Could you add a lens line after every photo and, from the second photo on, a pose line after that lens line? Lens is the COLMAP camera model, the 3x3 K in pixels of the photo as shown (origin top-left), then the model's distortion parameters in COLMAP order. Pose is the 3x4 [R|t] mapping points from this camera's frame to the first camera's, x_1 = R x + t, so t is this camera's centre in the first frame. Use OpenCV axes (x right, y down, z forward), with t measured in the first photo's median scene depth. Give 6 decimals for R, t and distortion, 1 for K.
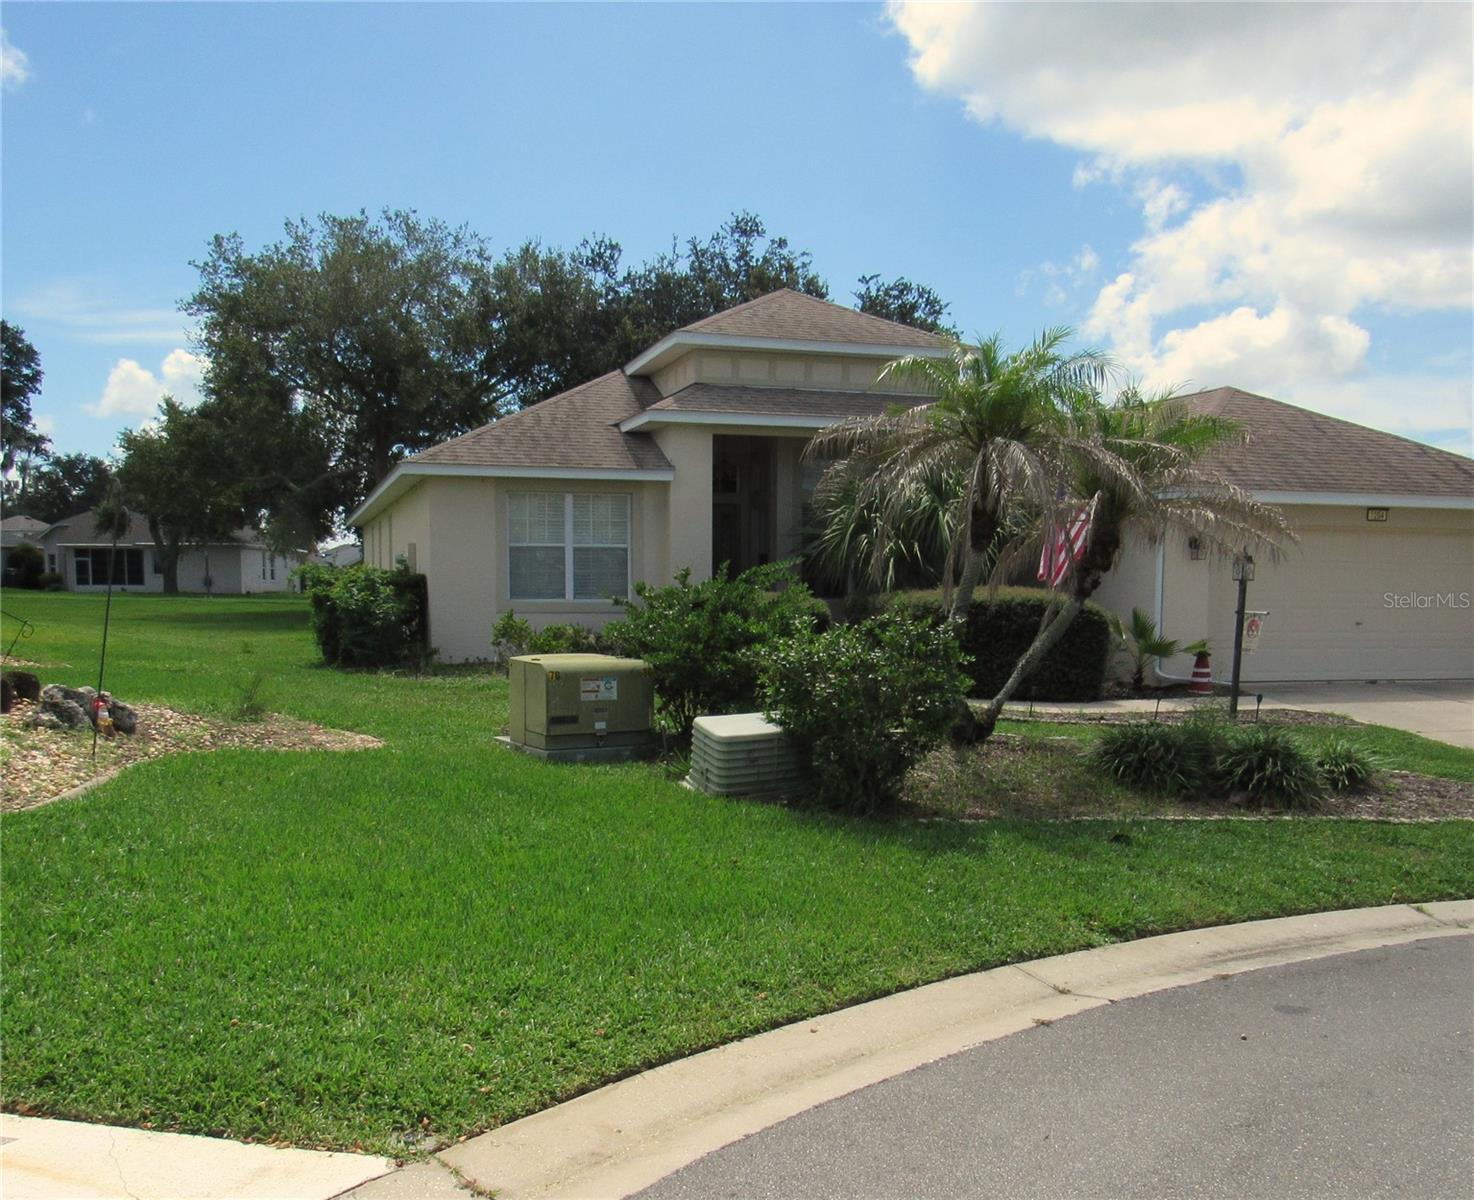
lens RADIAL K [[1409.6, 0, 735.3], [0, 1409.6, 735.9], [0, 0, 1]] dist [-0.007648, 0.002573]
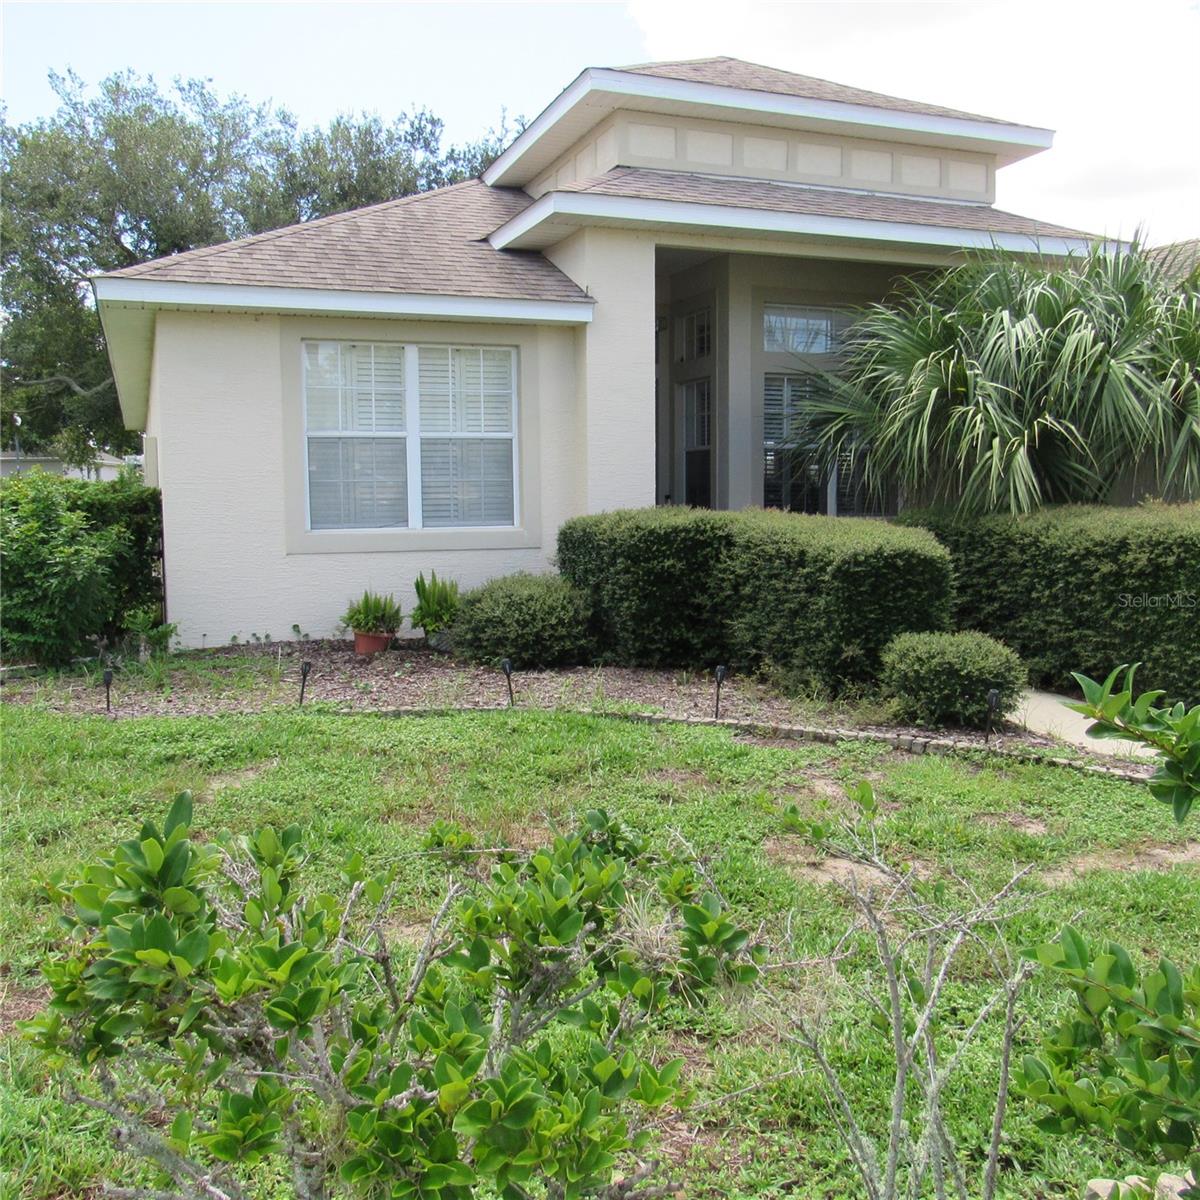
lens RADIAL K [[1163.5, 0, 600.0], [0, 1163.5, 600.0], [0, 0, 1]] dist [-0.020557, 0.011229]
pose [[0.997597, -0.020651, 0.066139, -0.072882], [0.021389, 0.999716, -0.010468, -0.059370], [-0.065904, 0.011858, 0.997756, 0.509396]]
